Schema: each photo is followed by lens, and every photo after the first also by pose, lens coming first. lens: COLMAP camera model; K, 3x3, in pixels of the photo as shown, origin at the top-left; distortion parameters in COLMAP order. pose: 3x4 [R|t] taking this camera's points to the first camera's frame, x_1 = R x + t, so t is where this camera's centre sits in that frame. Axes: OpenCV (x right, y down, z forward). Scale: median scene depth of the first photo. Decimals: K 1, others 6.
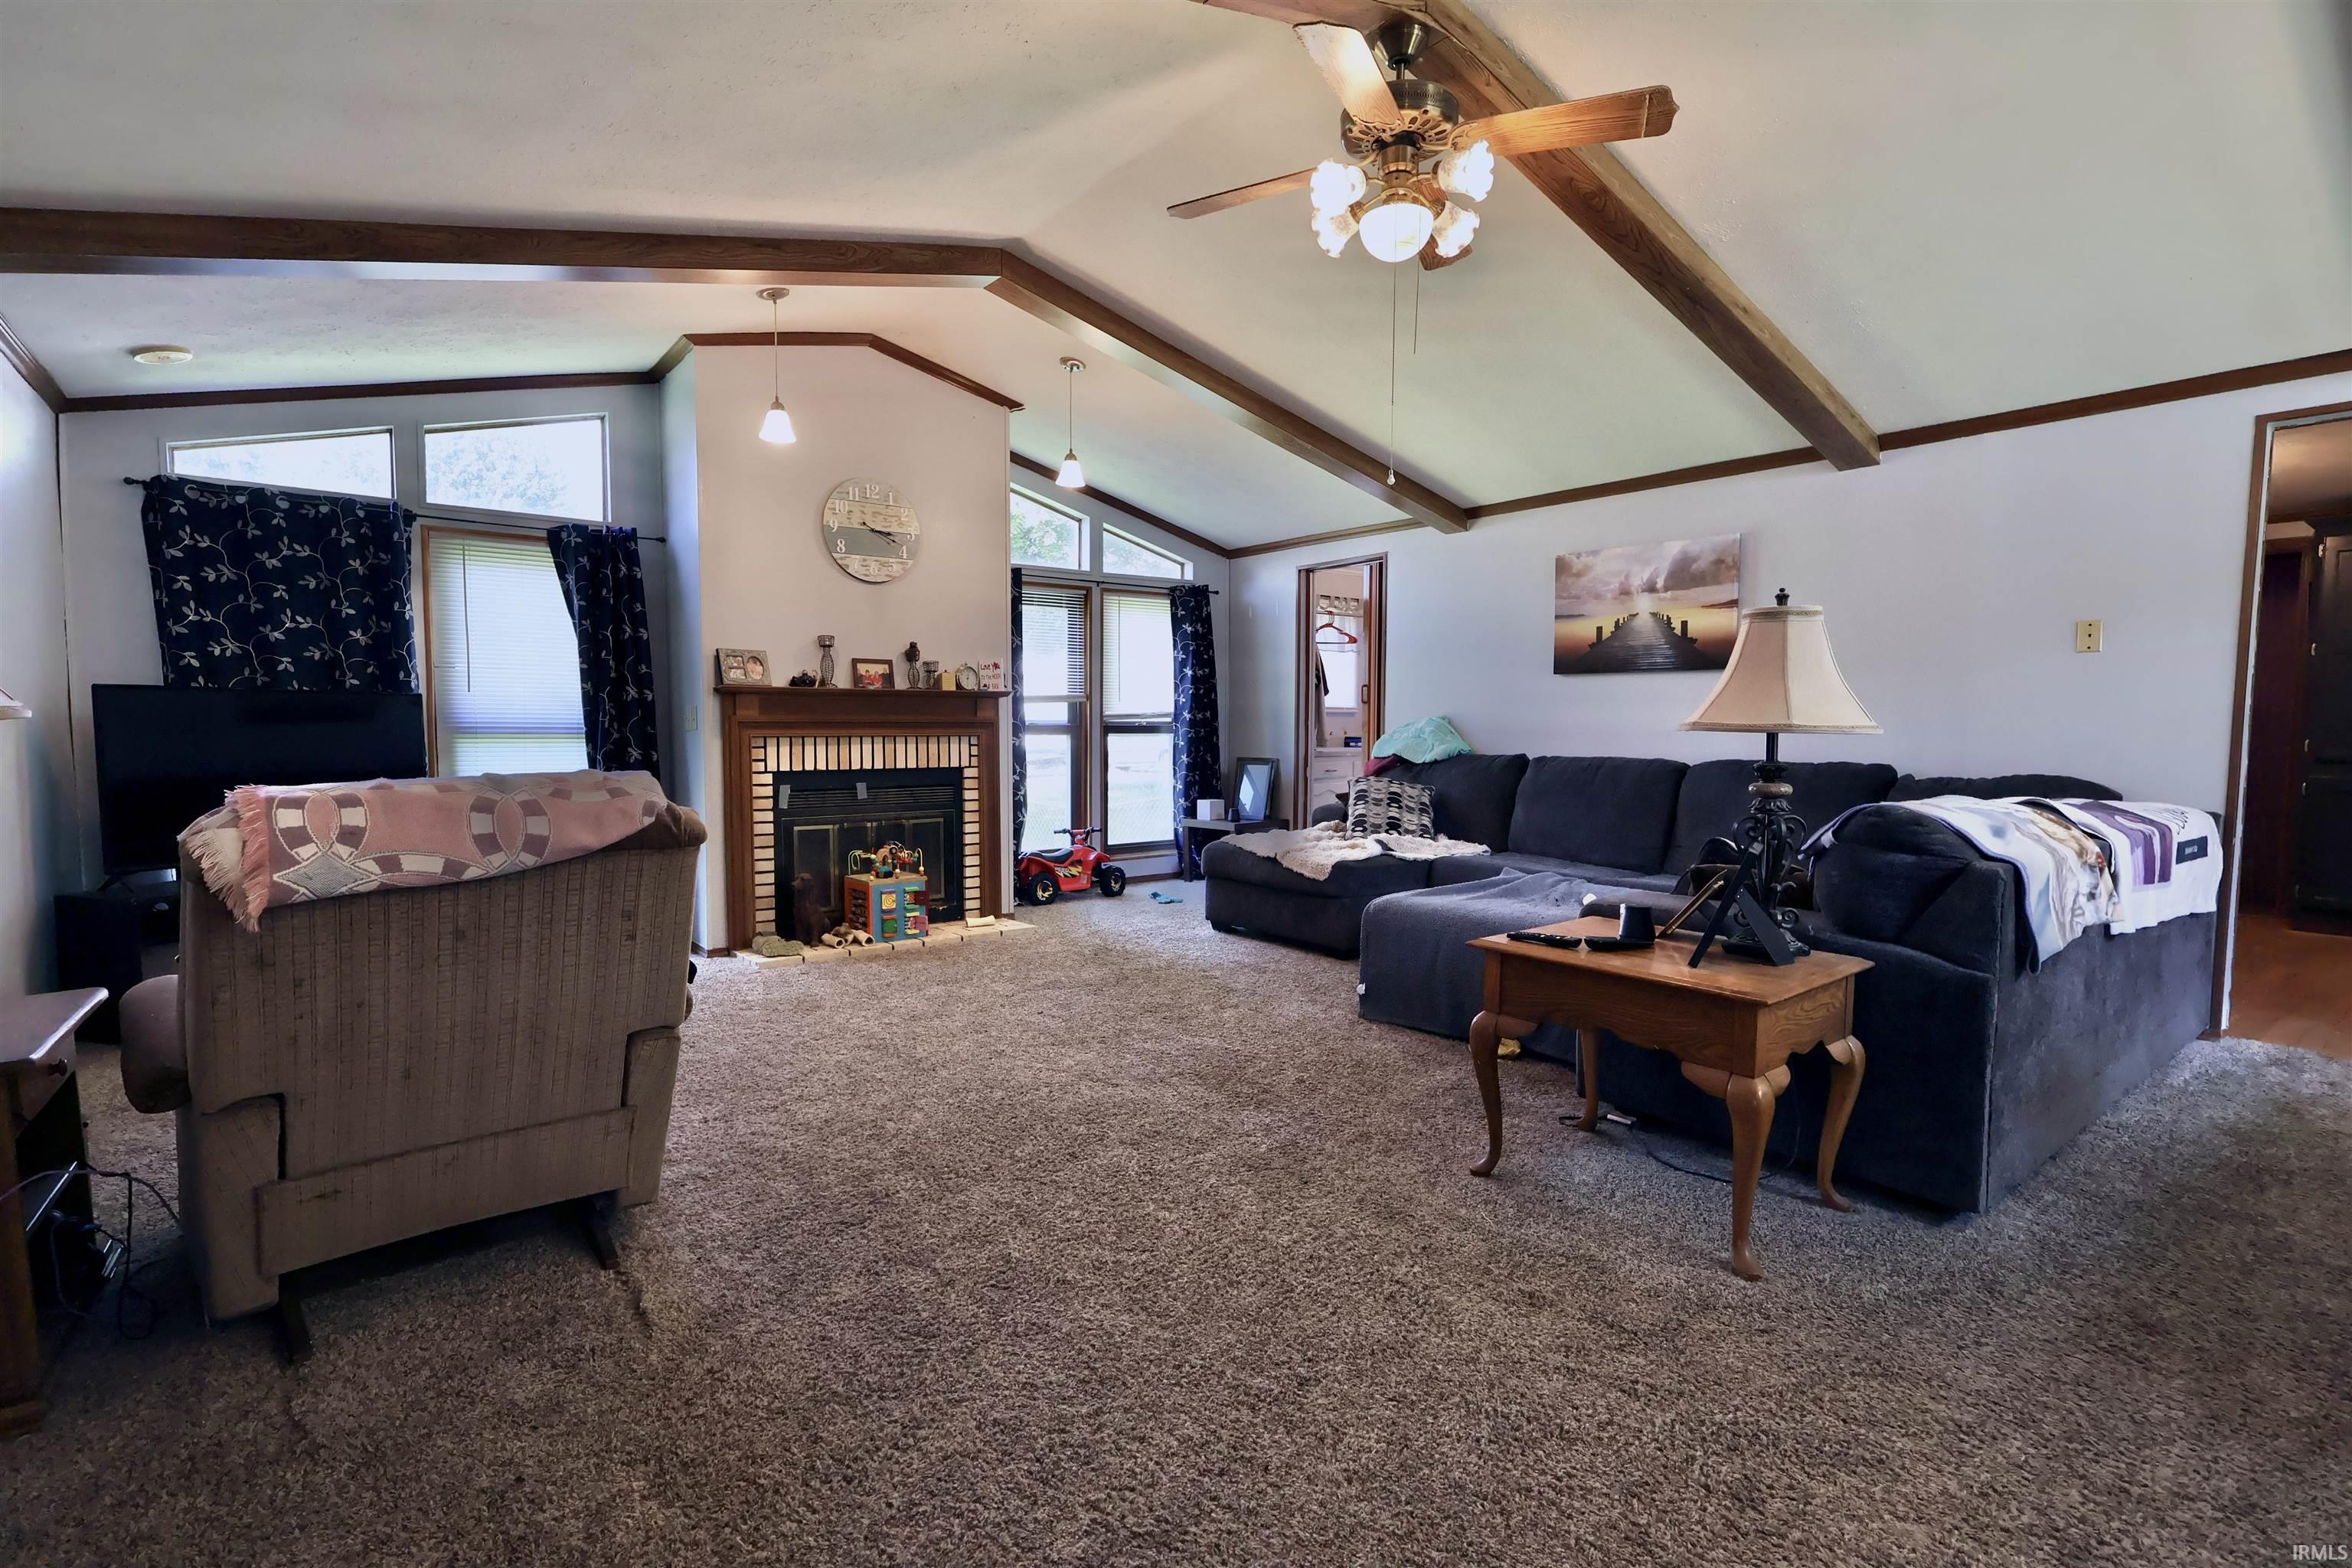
lens RADIAL K [[1108.4, 0, 1171.8], [0, 1108.4, 787.9], [0, 0, 1]] dist [0.012423, 0.000113]
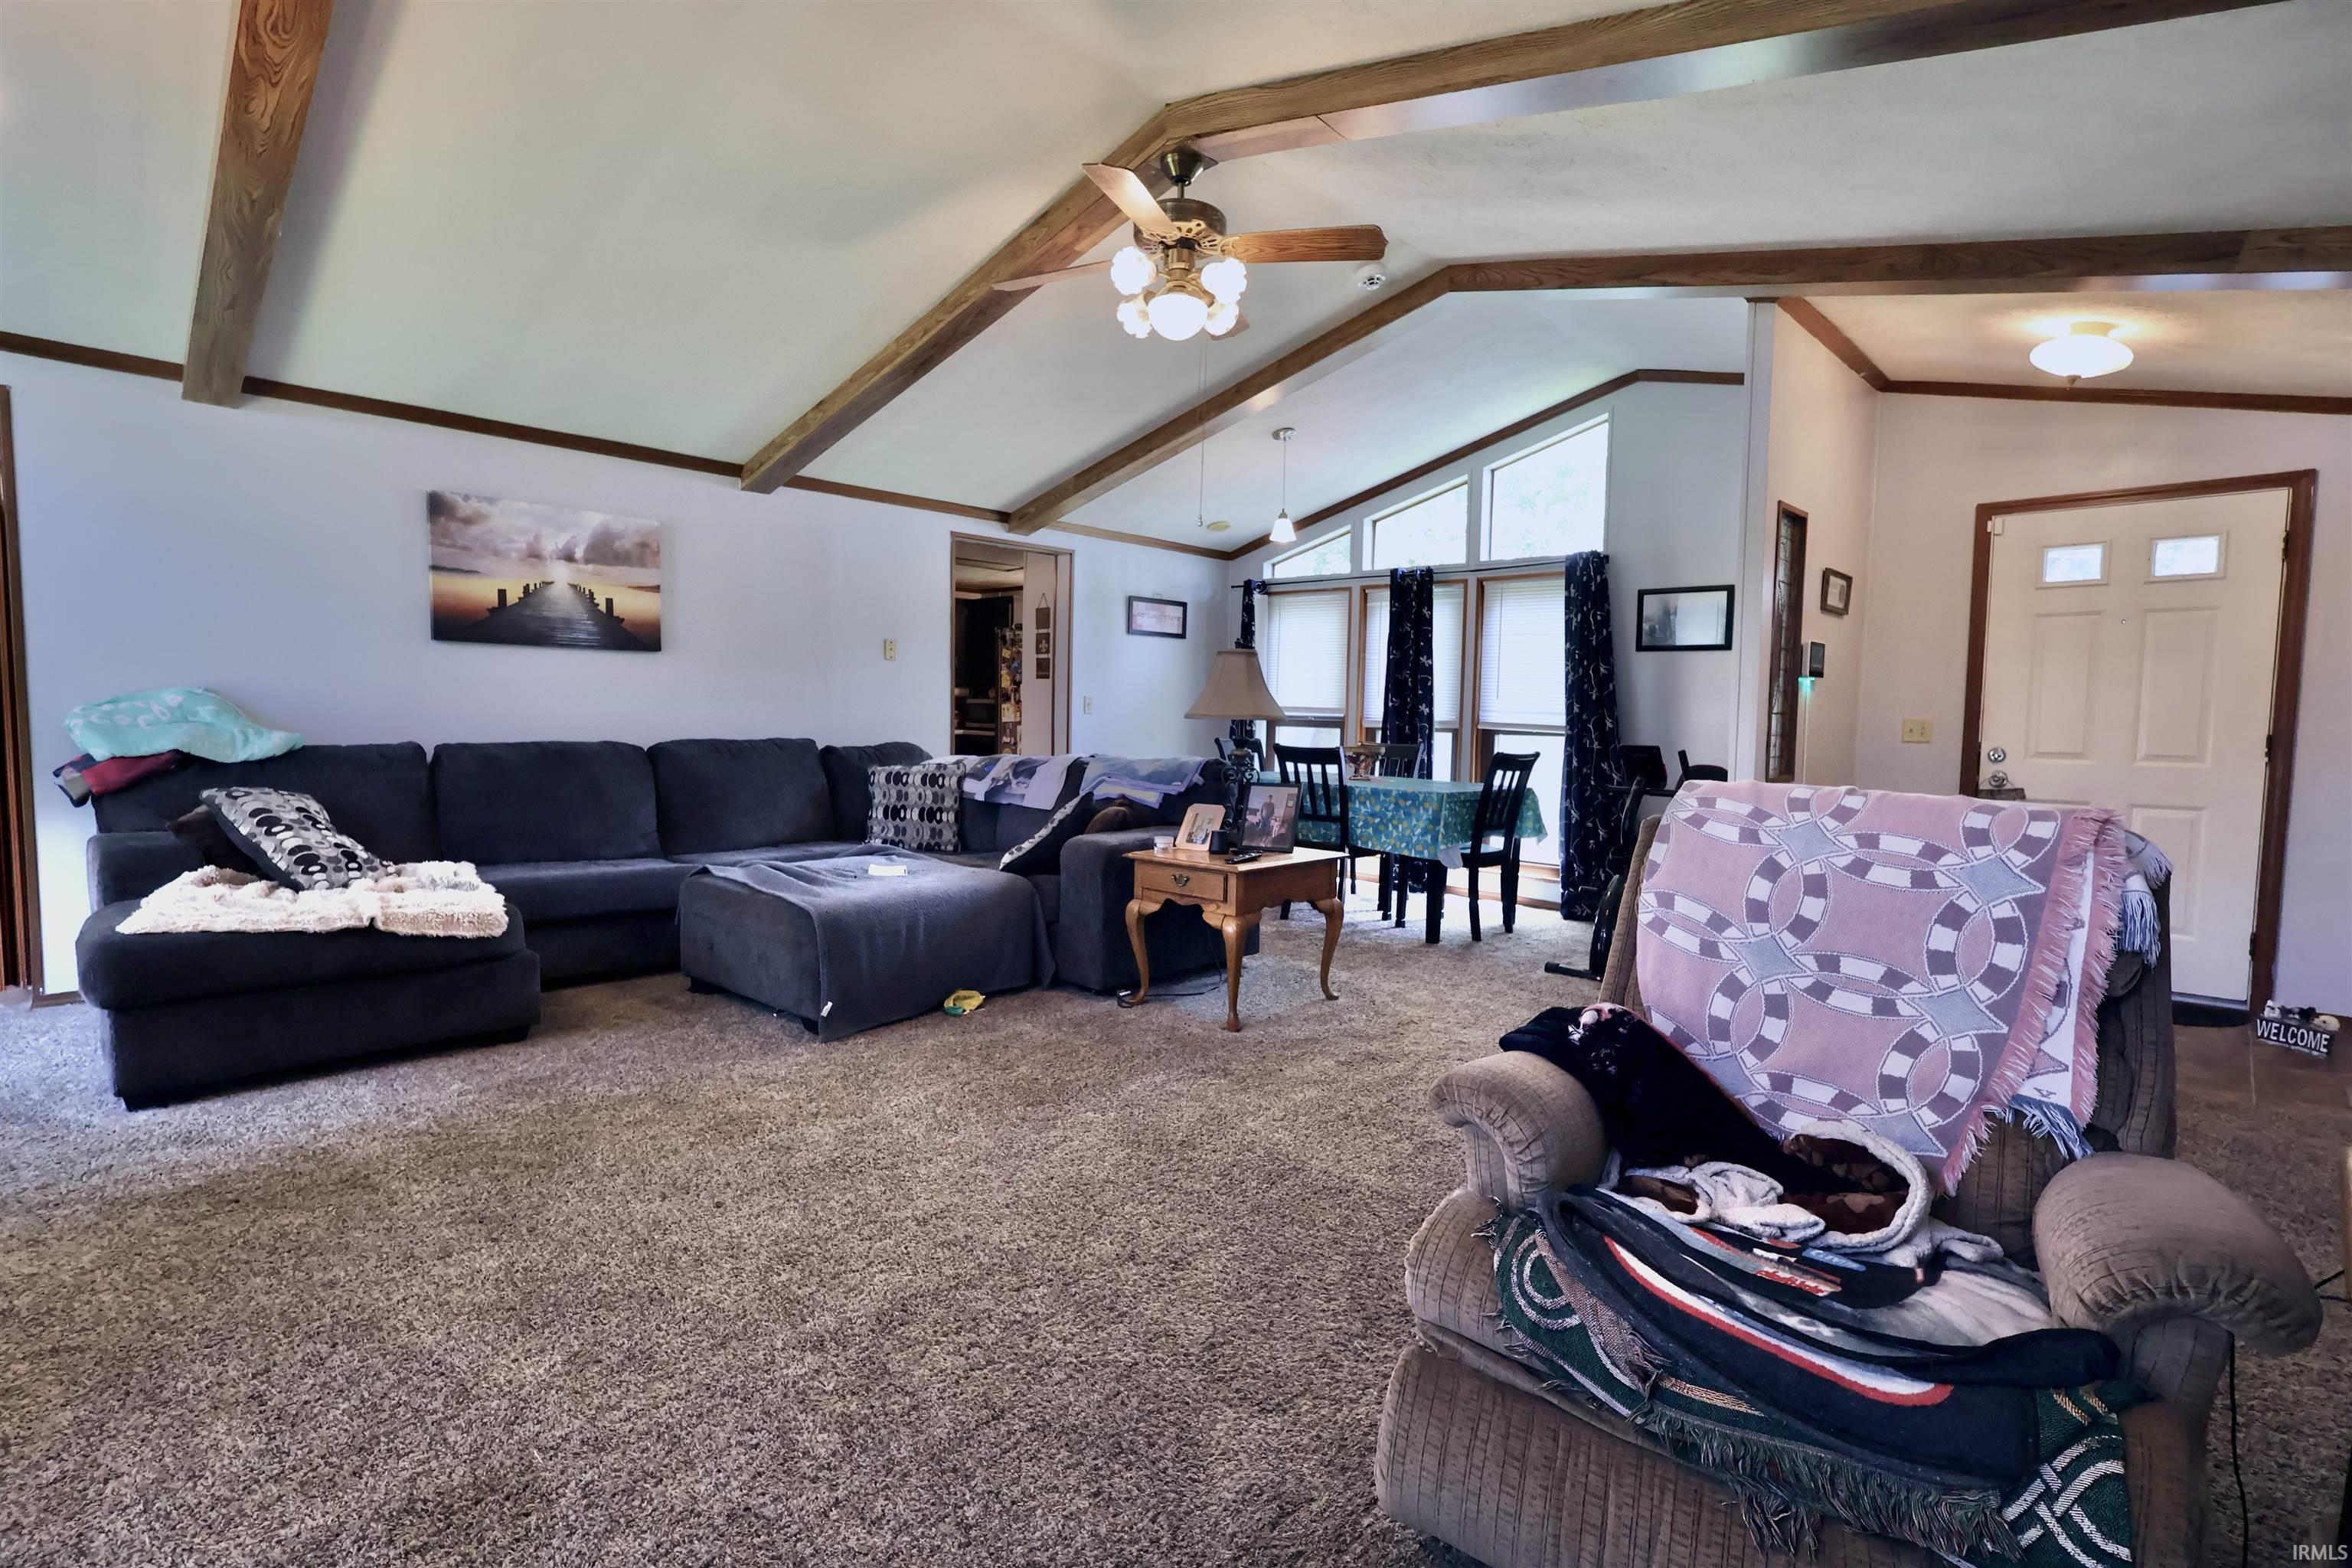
lens RADIAL K [[1108.4, 0, 1171.8], [0, 1108.4, 787.9], [0, 0, 1]] dist [0.012423, 0.000113]
pose [[-0.159009, -0.077738, 0.984212, -0.567087], [0.043090, 0.995399, 0.085584, -0.046282], [-0.986336, 0.056018, -0.154928, 0.656463]]
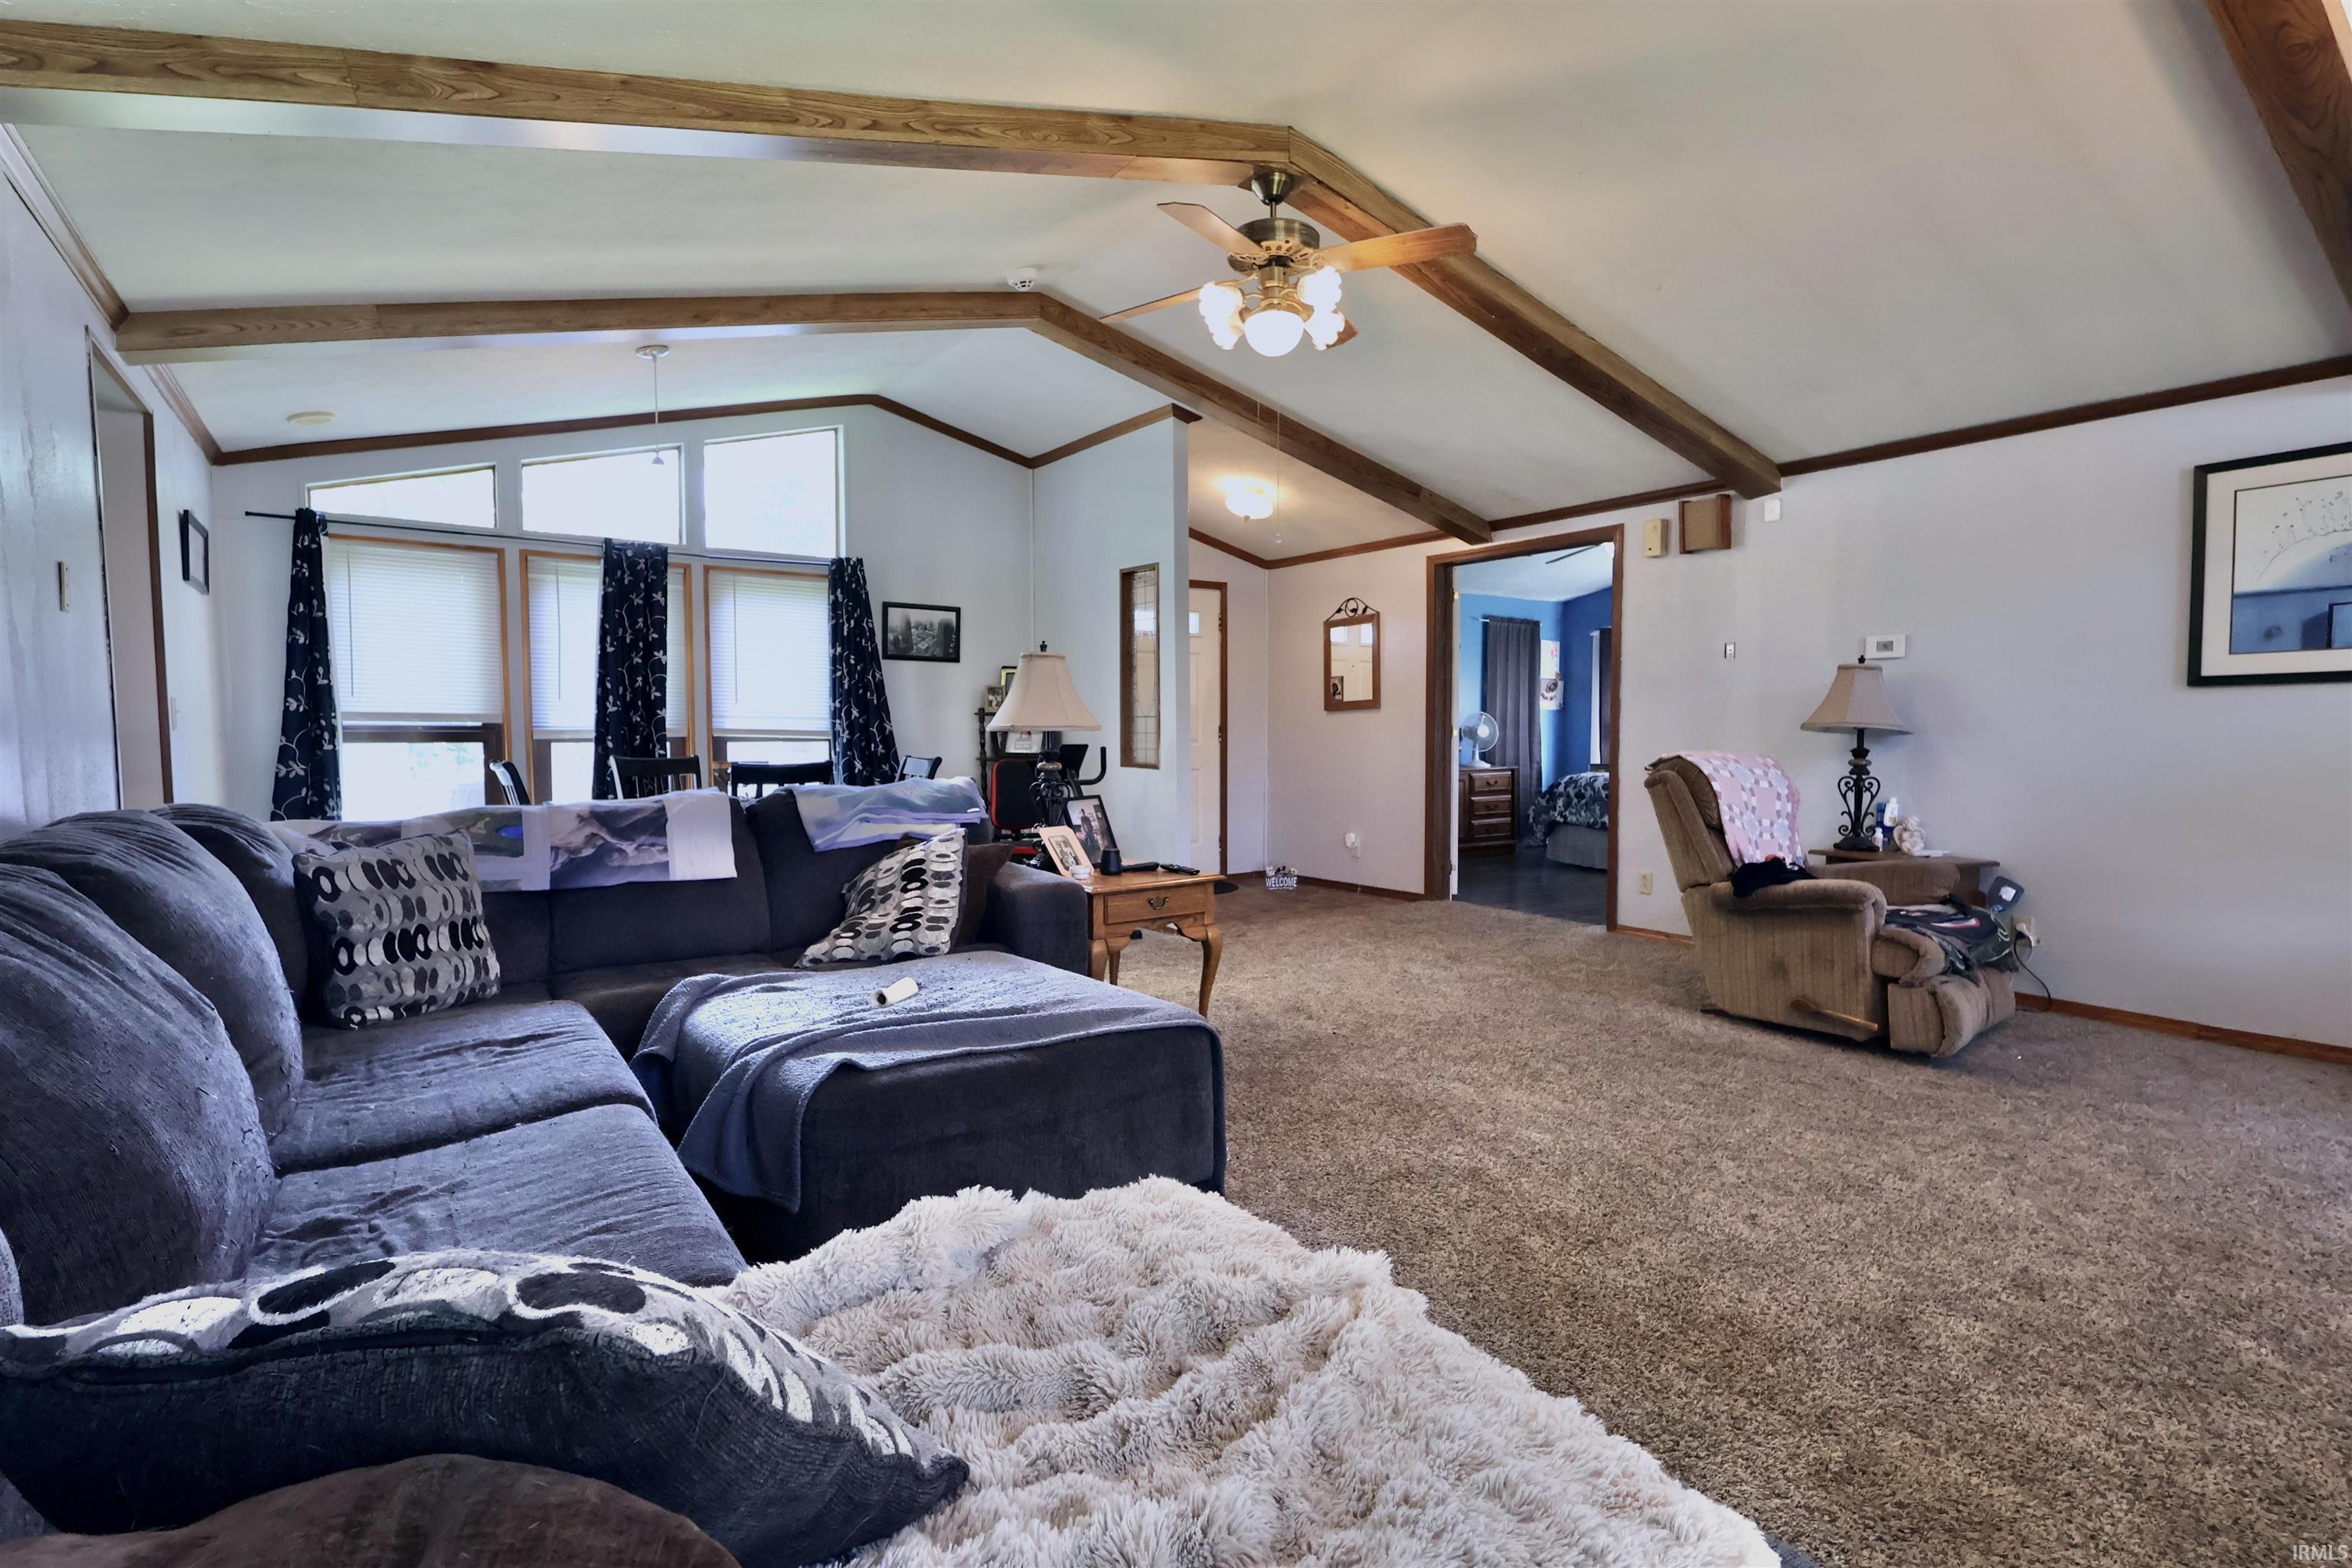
lens RADIAL K [[1108.4, 0, 1171.8], [0, 1108.4, 787.9], [0, 0, 1]] dist [0.012423, 0.000113]
pose [[-0.999118, -0.010869, 0.040572, 0.138678], [-0.005798, 0.992383, 0.123056, -0.079668], [-0.041600, 0.122712, -0.991570, 1.234098]]
